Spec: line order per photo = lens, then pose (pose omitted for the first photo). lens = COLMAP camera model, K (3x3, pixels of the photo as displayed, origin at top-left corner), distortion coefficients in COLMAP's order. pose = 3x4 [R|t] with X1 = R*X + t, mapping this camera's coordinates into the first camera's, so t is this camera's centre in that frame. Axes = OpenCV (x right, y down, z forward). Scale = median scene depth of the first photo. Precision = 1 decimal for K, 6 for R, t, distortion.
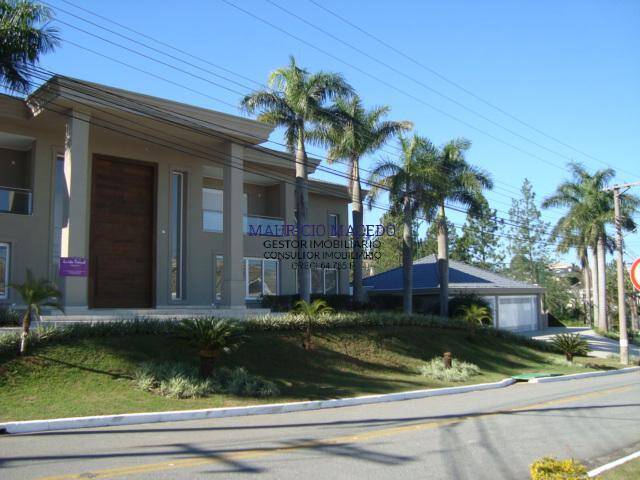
lens RADIAL K [[605.5, 0, 320.0], [0, 605.5, 240.0], [0, 0, 1]] dist [-0.193563, 0.154357]
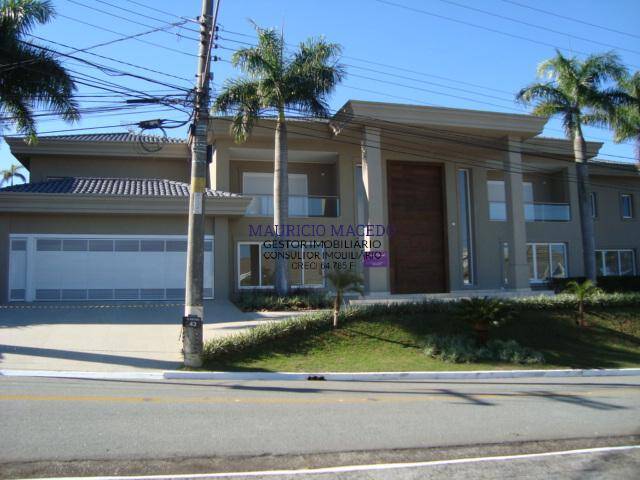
lens RADIAL K [[605.5, 0, 320.0], [0, 605.5, 240.0], [0, 0, 1]] dist [-0.193563, 0.154357]
pose [[0.874250, -0.051395, -0.482748, 0.071533], [0.060961, 0.998132, 0.004135, -0.004714], [0.481633, -0.033044, 0.875750, -0.117441]]
